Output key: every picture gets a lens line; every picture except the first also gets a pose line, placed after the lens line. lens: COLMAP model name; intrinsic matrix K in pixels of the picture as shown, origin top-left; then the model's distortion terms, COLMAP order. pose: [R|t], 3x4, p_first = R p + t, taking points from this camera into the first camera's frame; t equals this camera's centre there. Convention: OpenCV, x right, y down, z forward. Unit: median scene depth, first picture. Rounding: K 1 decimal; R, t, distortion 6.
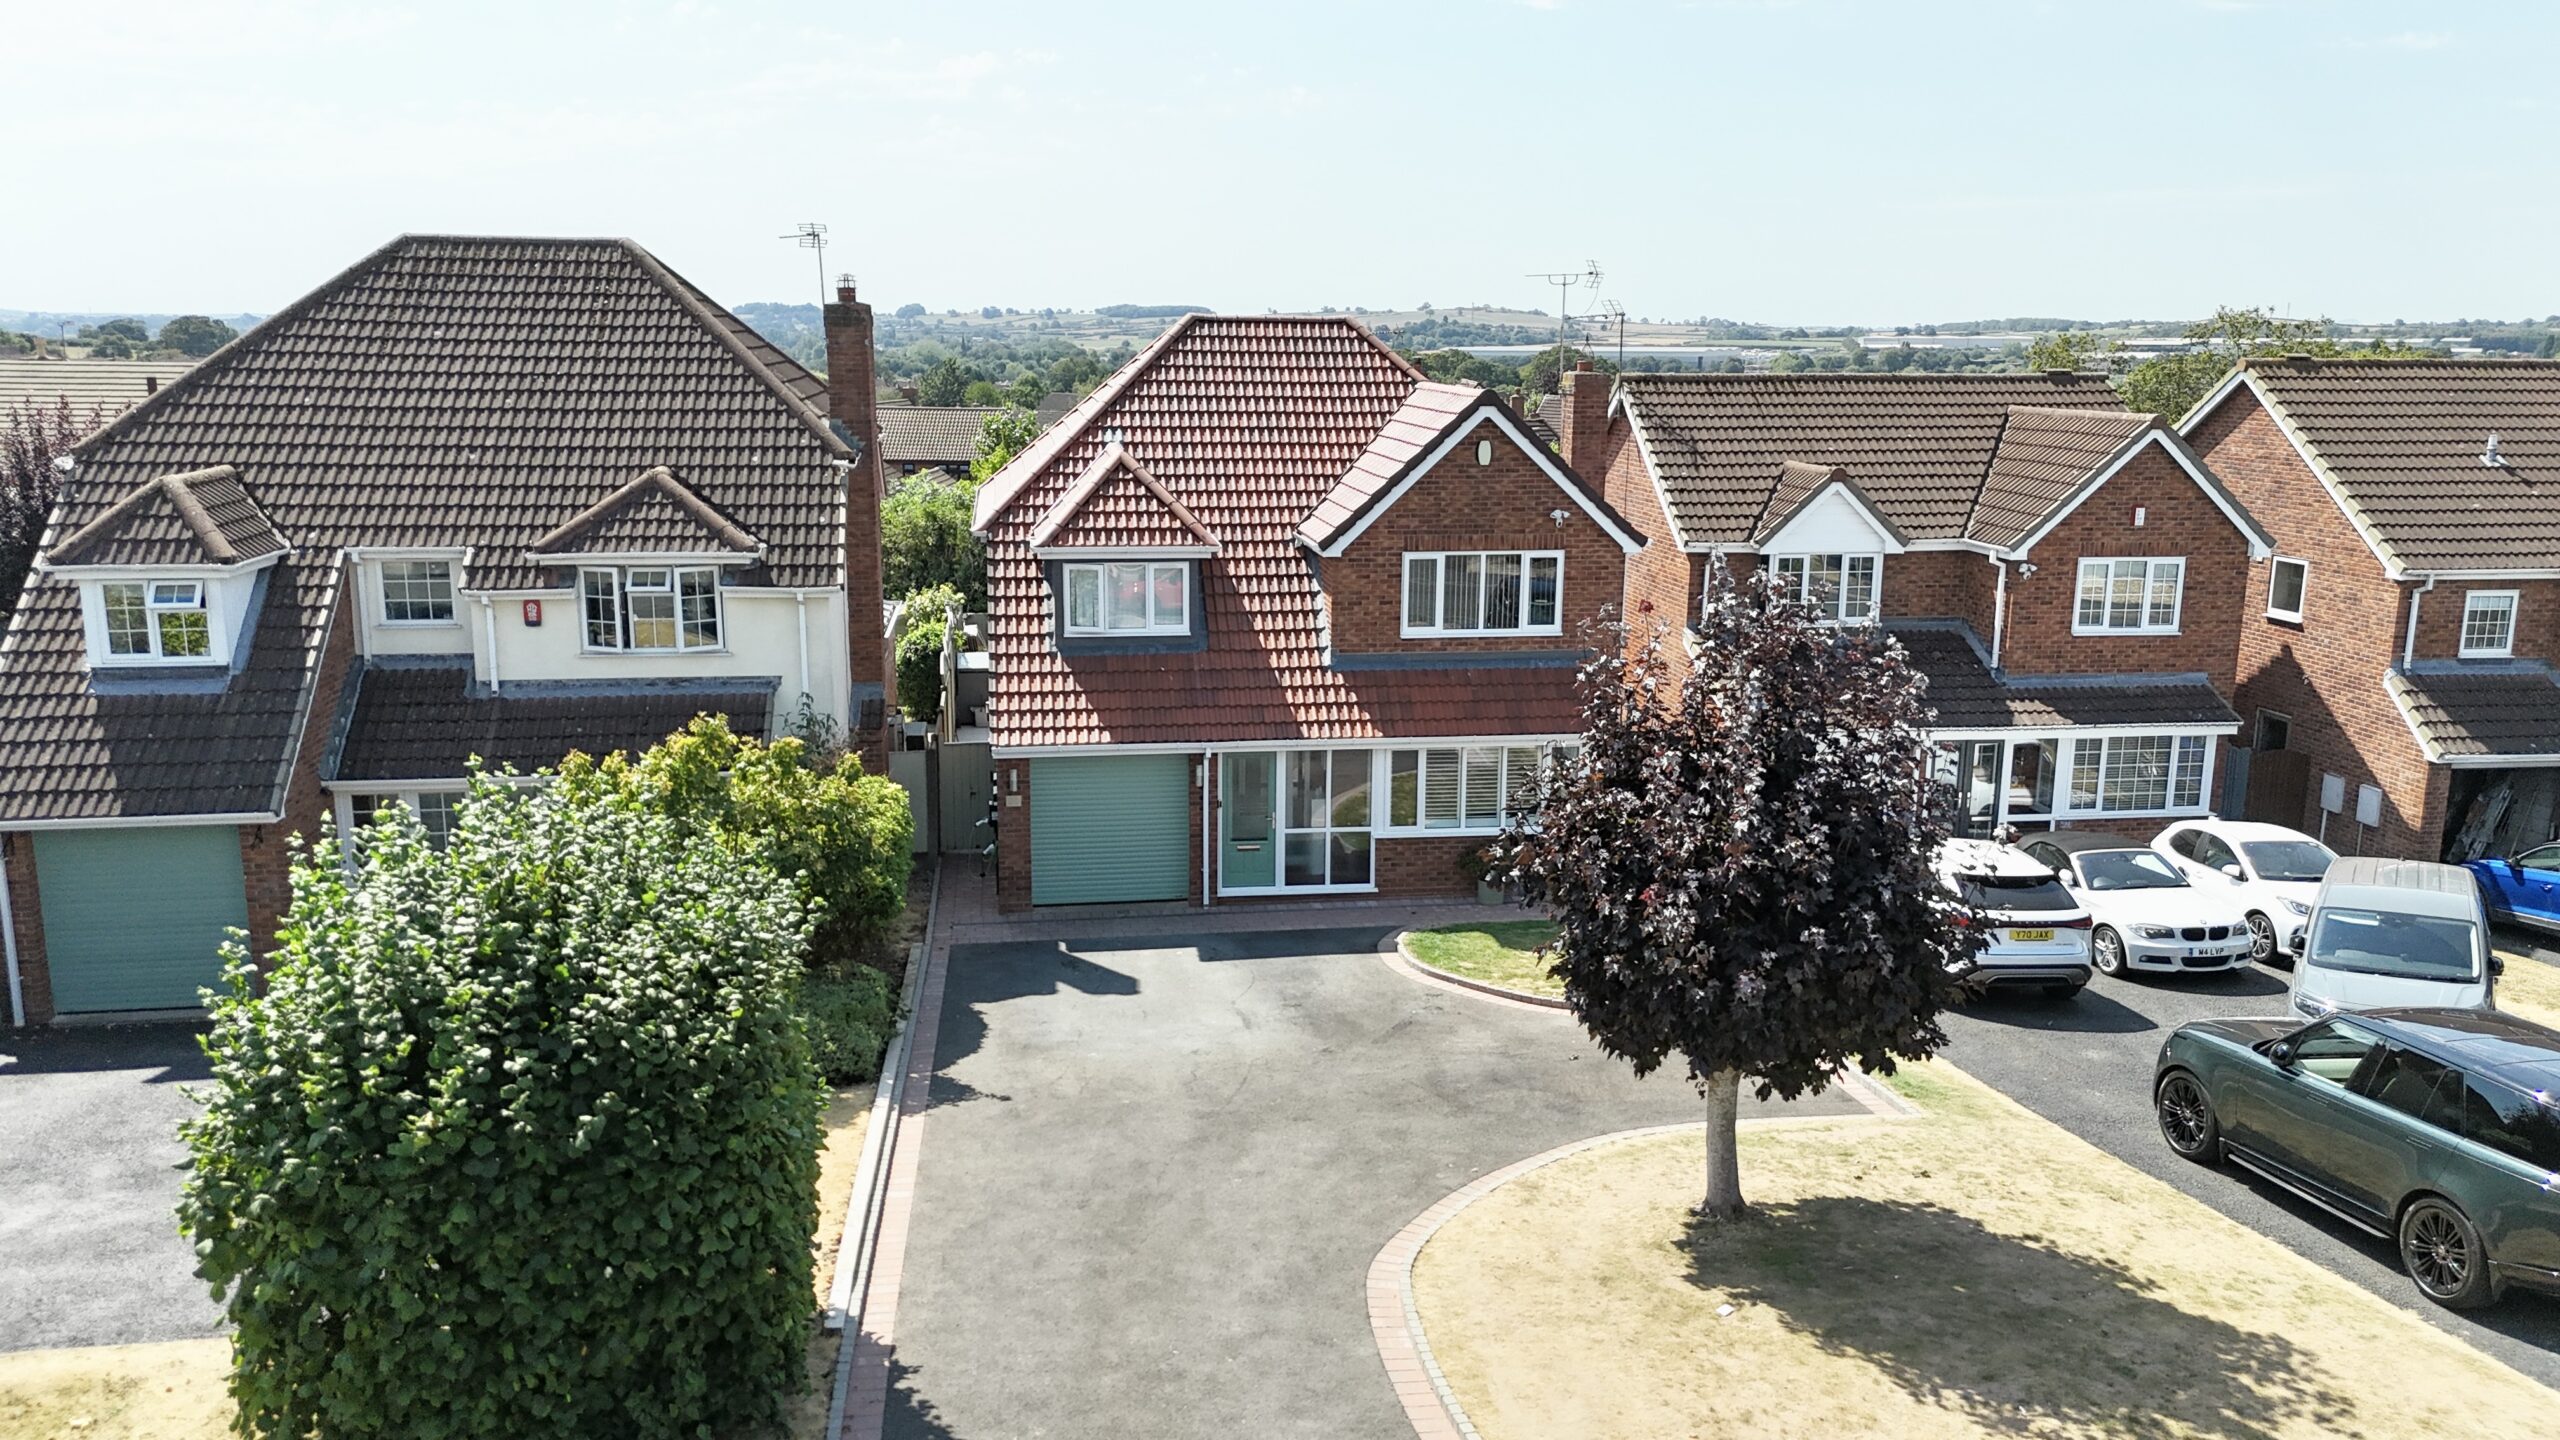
lens RADIAL K [[1884.7, 0, 1280.0], [0, 1884.7, 720.0], [0, 0, 1]] dist [0.093101, -0.086010]
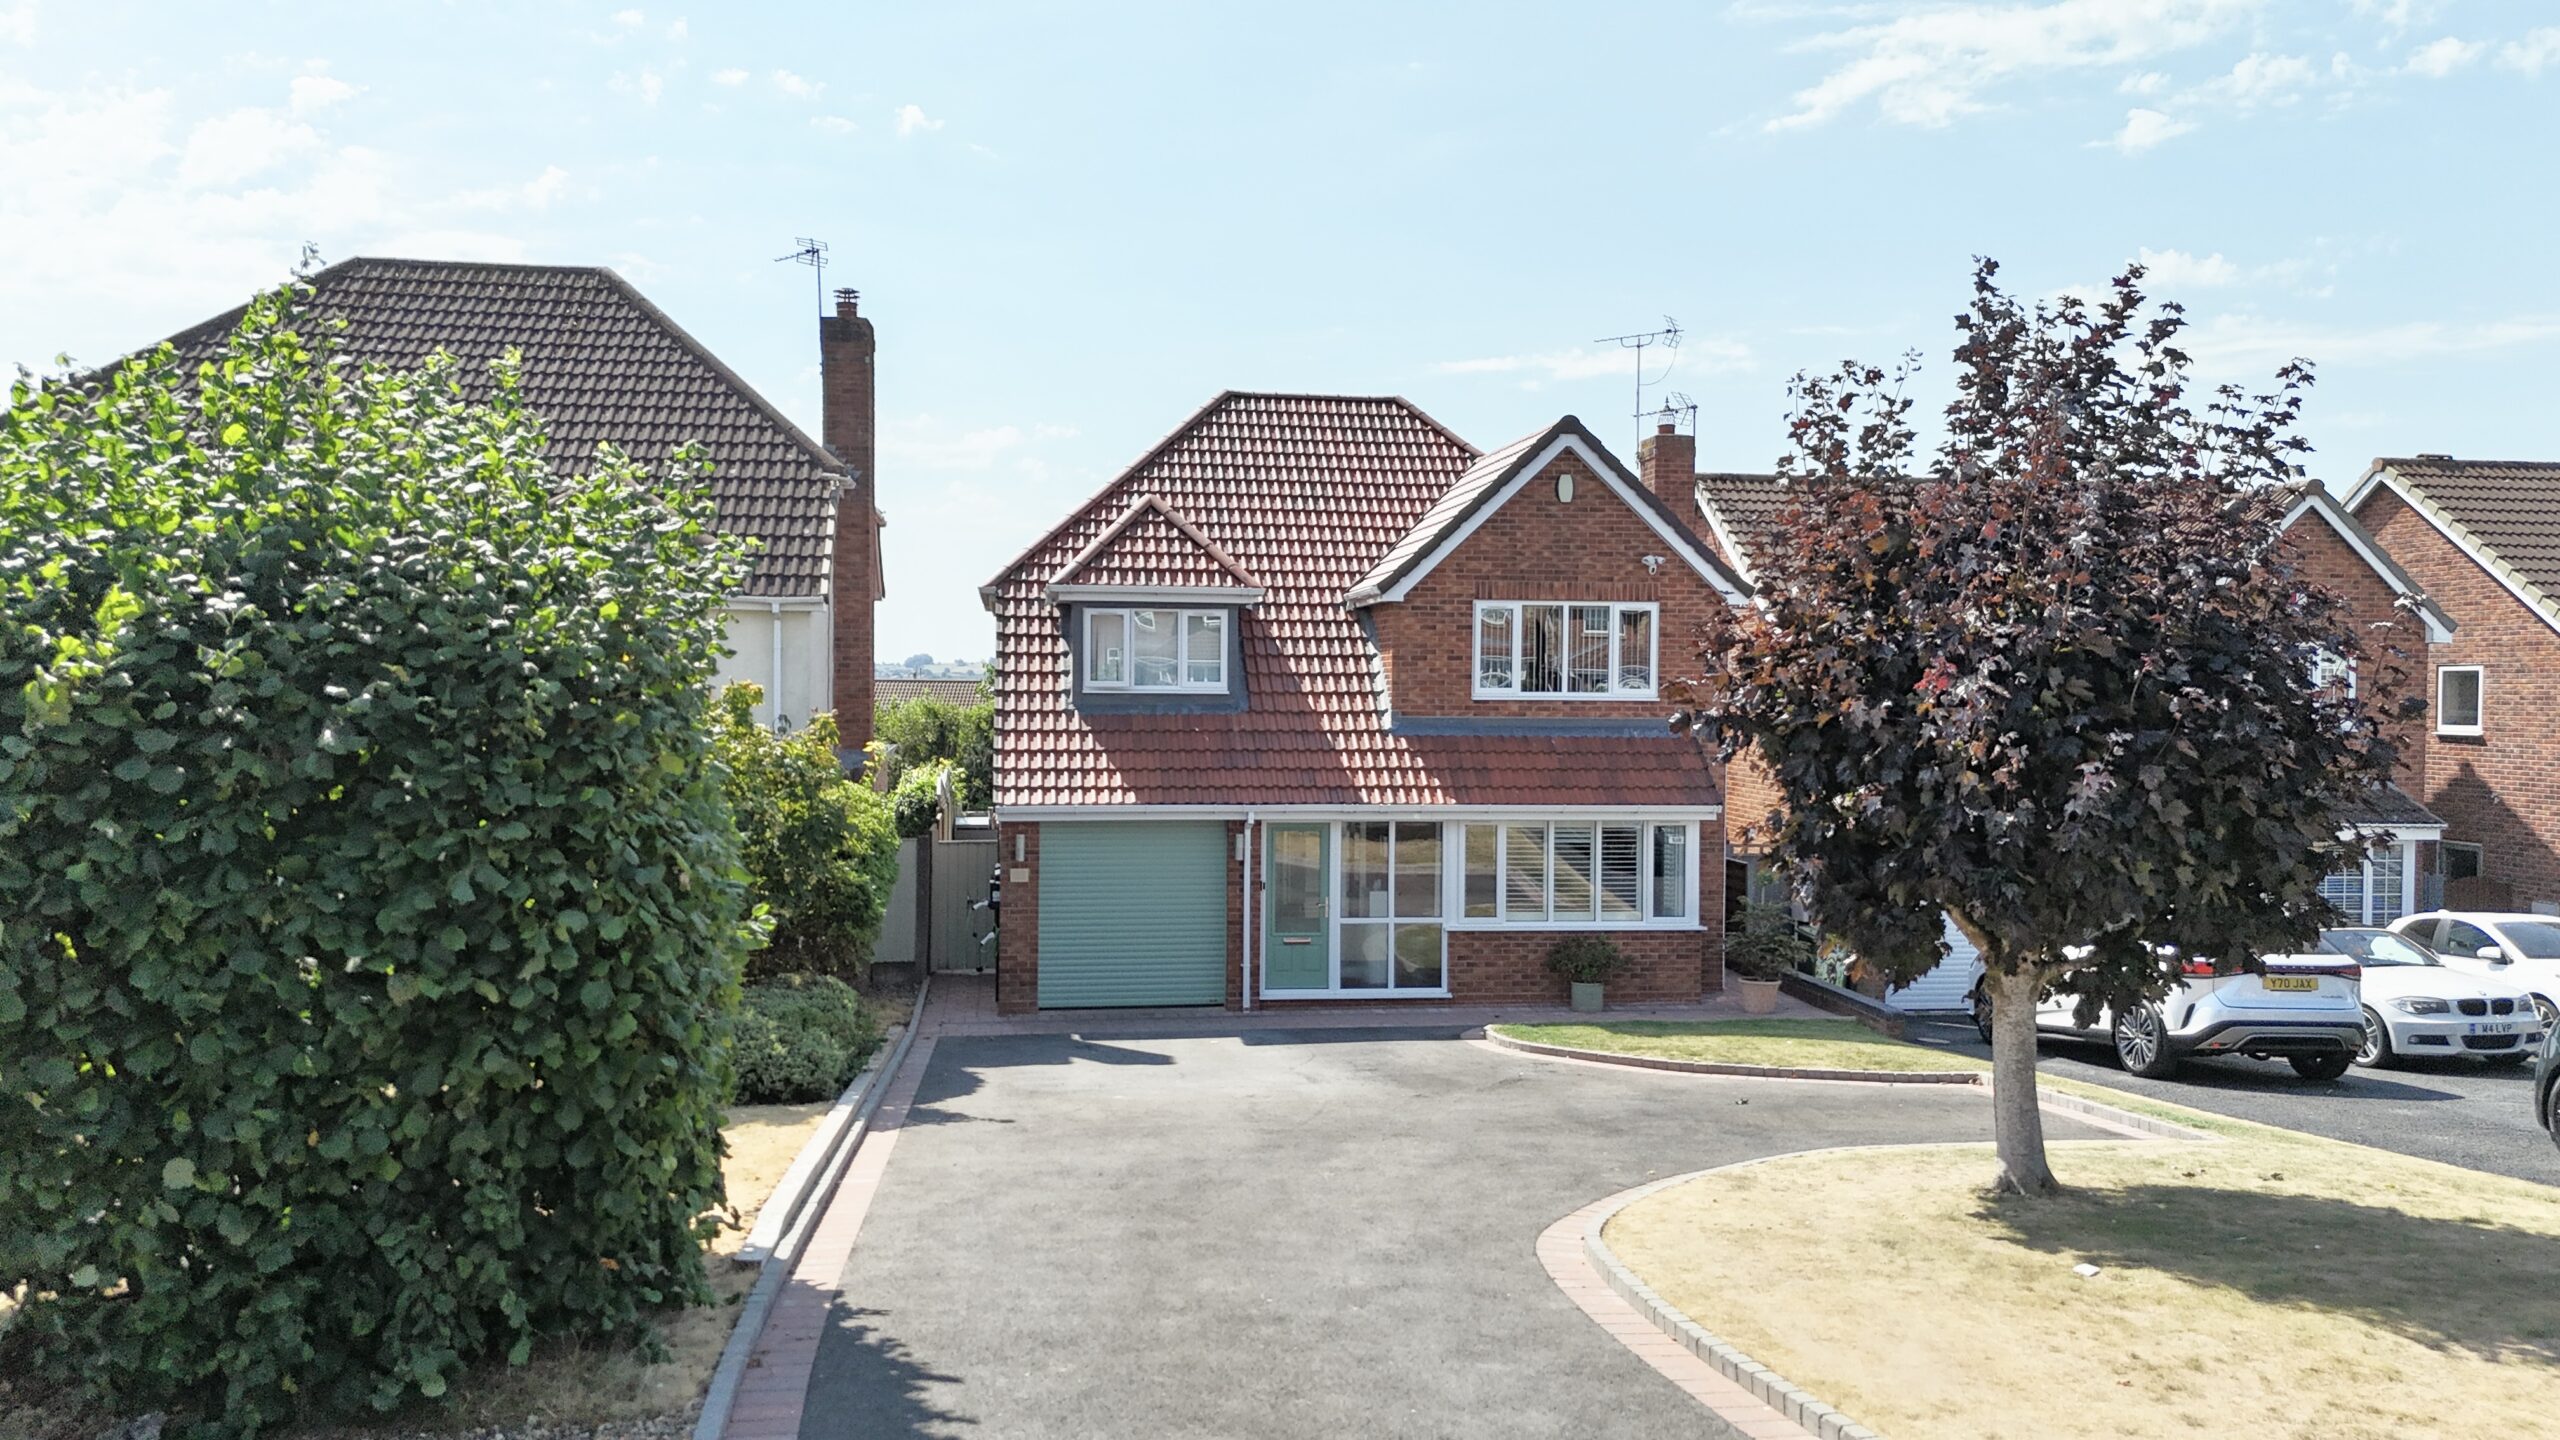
lens RADIAL K [[1884.7, 0, 1280.0], [0, 1884.7, 720.0], [0, 0, 1]] dist [0.093101, -0.086010]
pose [[0.999999, 0.001012, 0.001287, -0.025676], [-0.000764, 0.983743, -0.179580, 0.123477], [-0.001448, 0.179579, 0.983742, 0.156459]]
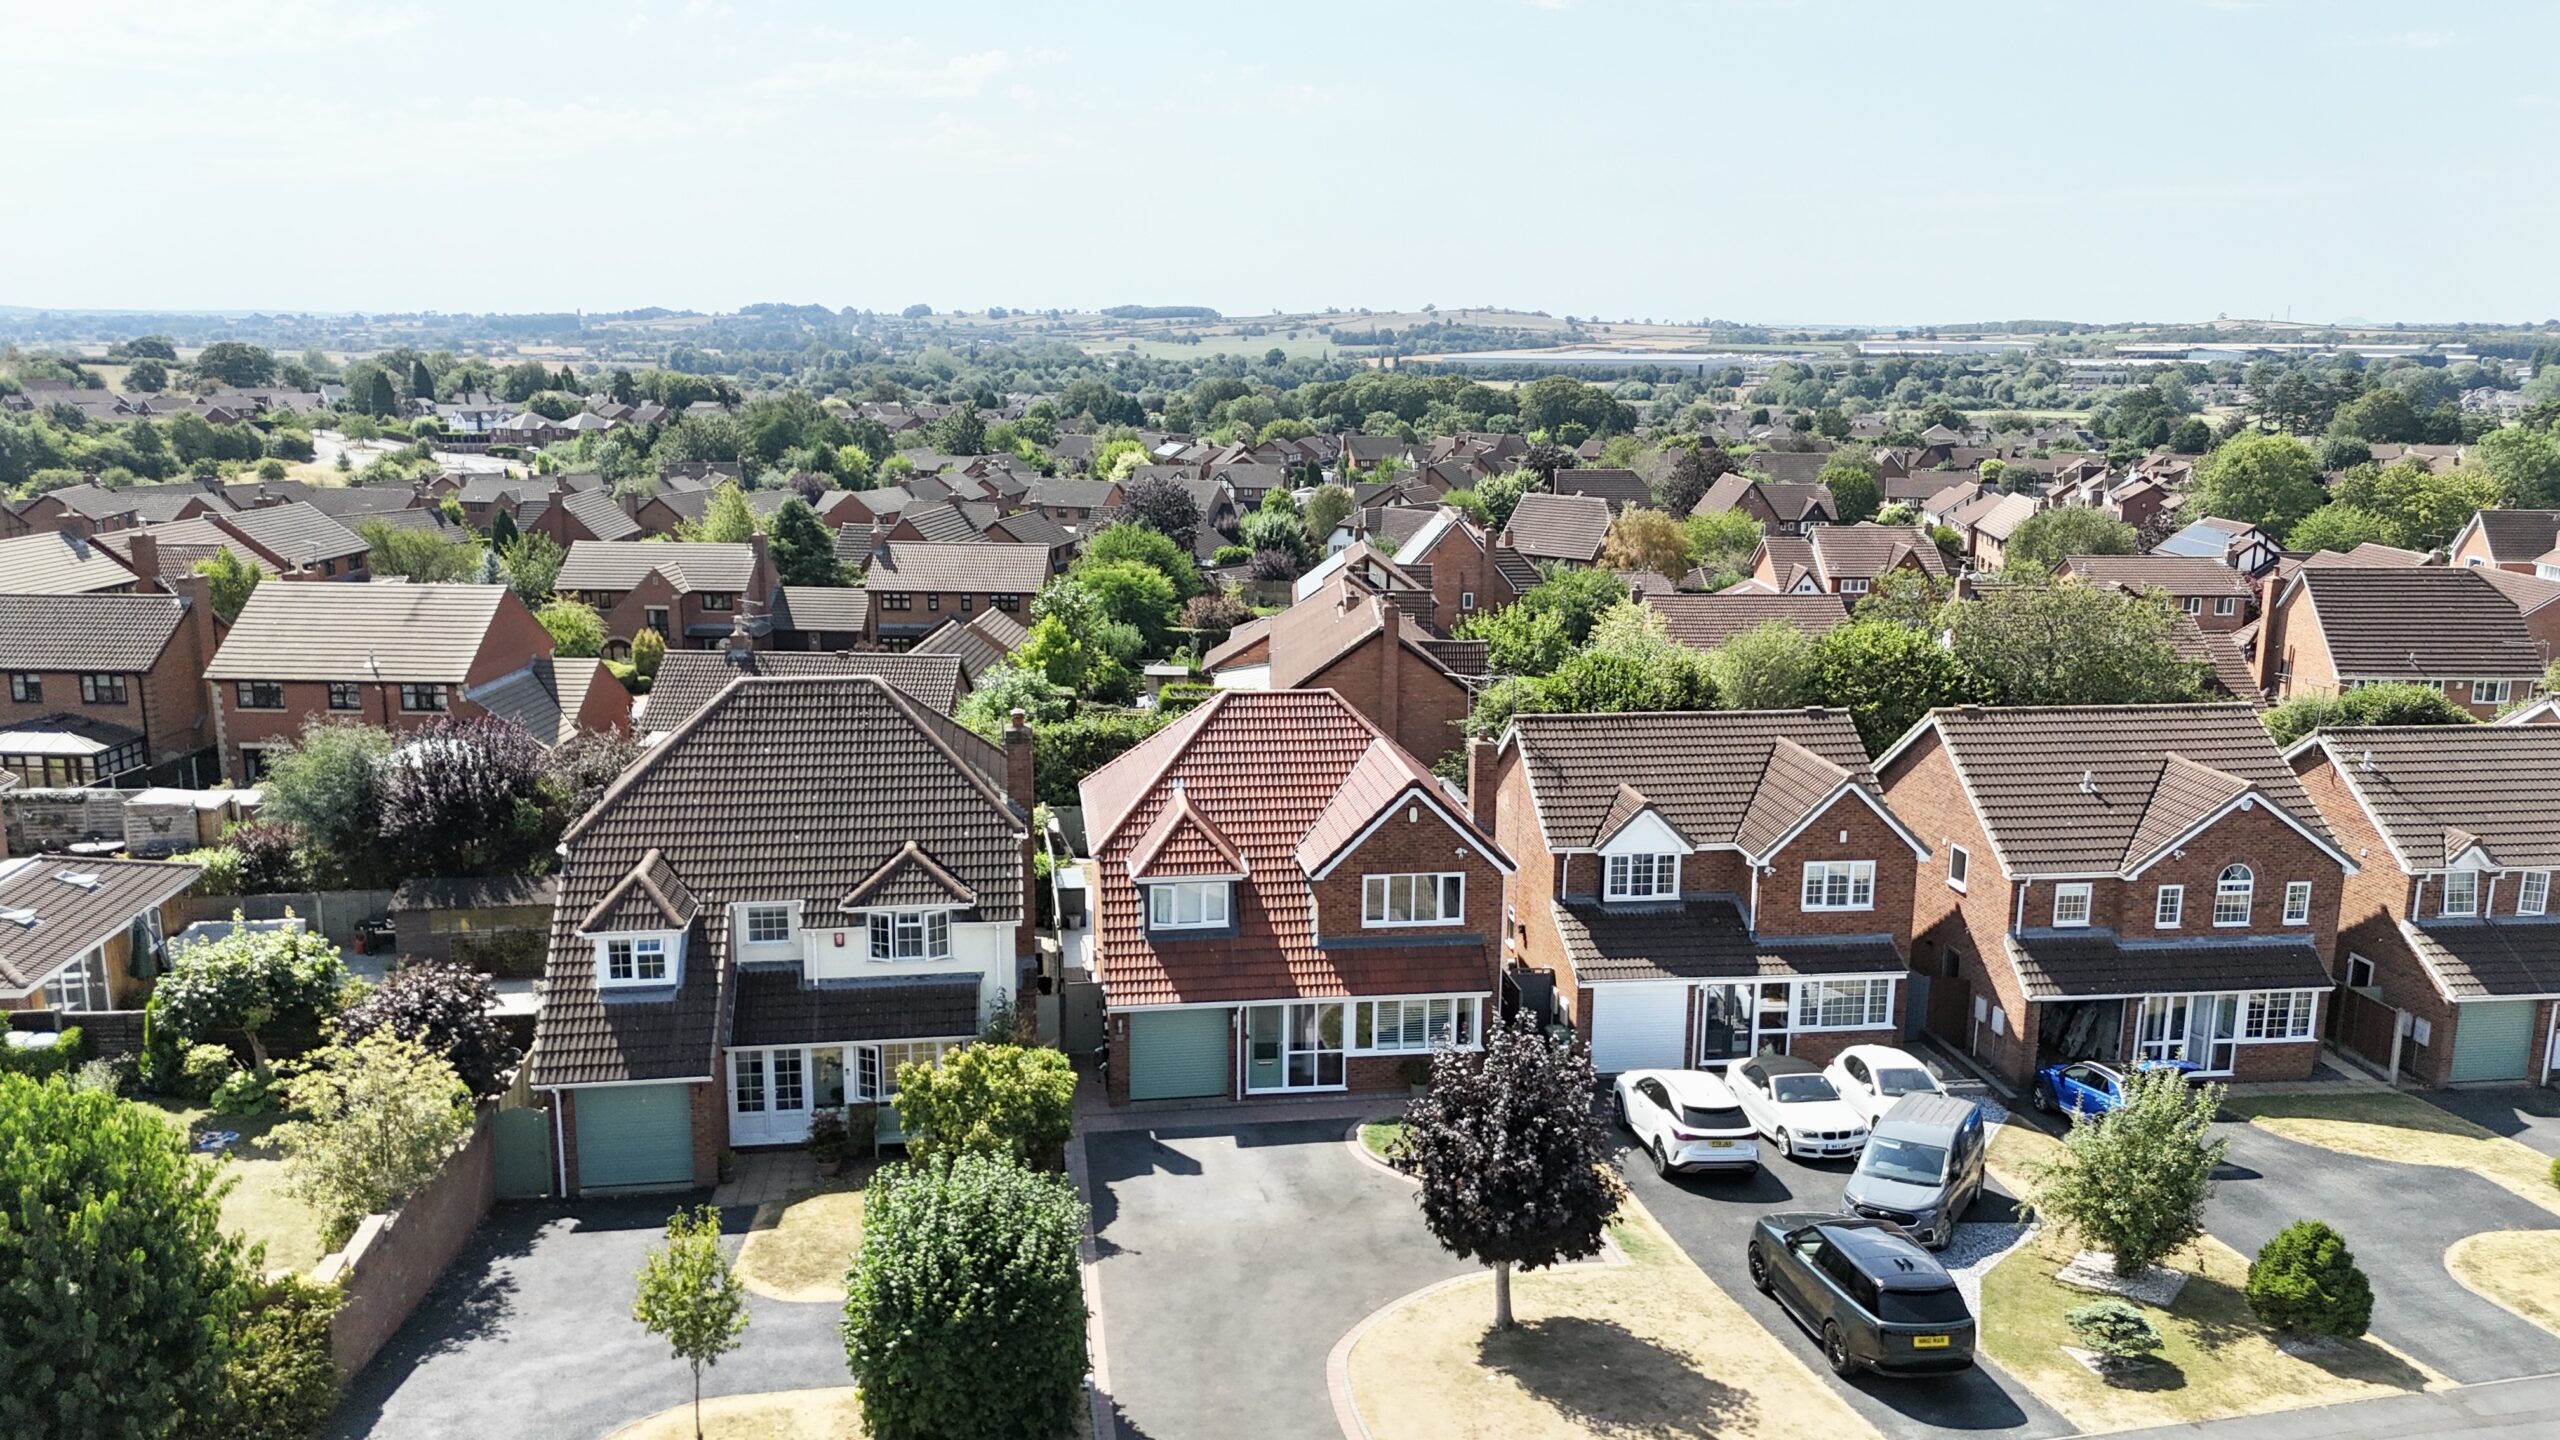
lens RADIAL K [[1871.8, 0, 1282.2], [0, 1871.8, 726.4], [0, 0, 1]] dist [0.154131, -0.306461]
pose [[0.999999, 0.001368, -0.000977, -0.001650], [-0.001364, 0.999993, 0.003582, -0.223409], [0.000982, -0.003580, 0.999993, -0.588755]]
